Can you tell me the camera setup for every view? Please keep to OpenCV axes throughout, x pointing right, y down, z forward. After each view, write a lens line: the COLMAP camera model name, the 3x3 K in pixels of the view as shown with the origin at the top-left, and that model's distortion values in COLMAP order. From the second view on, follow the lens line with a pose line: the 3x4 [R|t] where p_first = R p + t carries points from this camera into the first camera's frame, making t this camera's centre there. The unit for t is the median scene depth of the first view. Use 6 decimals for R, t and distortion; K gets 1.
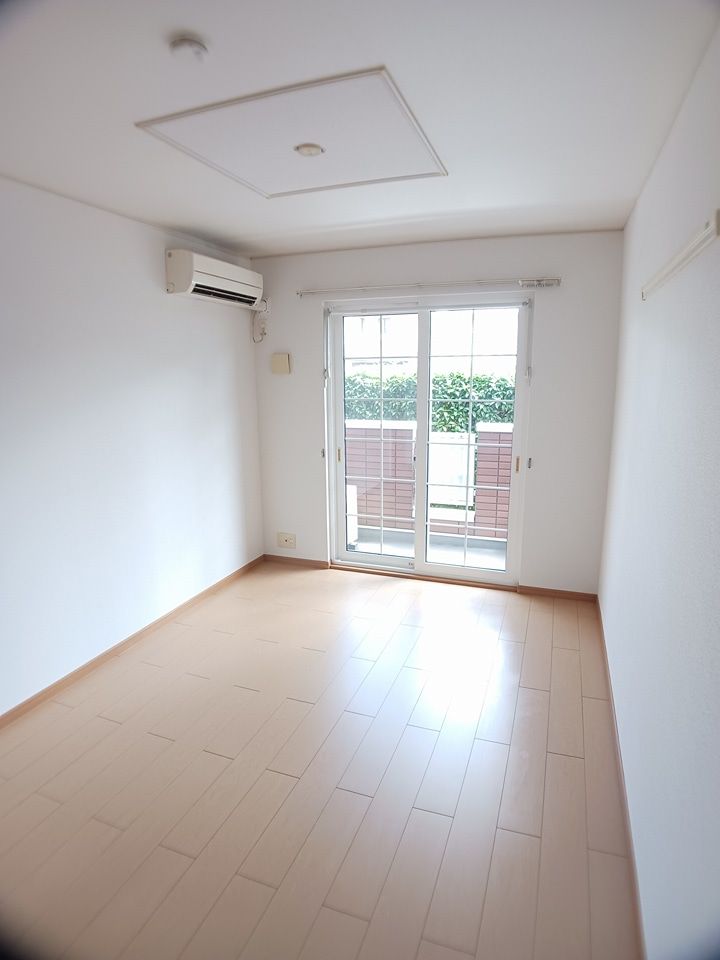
lens RADIAL K [[533.2, 0, 360.0], [0, 533.2, 480.0], [0, 0, 1]] dist [-0.108410, 0.023057]
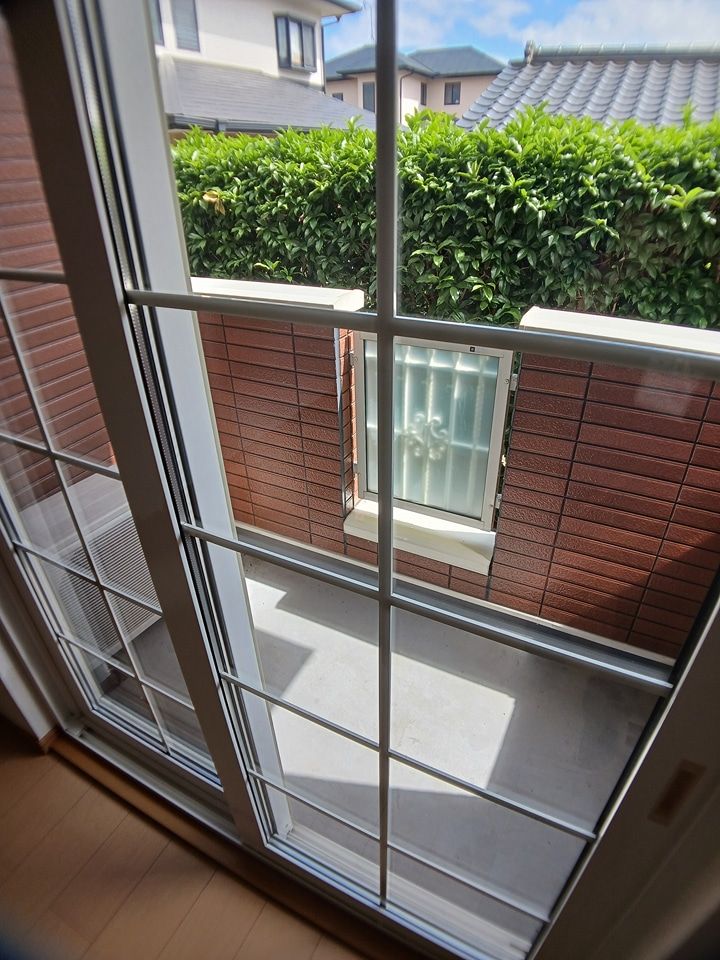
lens RADIAL K [[533.2, 0, 360.0], [0, 533.2, 480.0], [0, 0, 1]] dist [-0.108410, 0.023057]
pose [[0.992679, 0.053297, -0.108388, 0.139335], [-0.010424, 0.931834, 0.362735, -0.108731], [0.120332, -0.358950, 0.925568, 0.569230]]
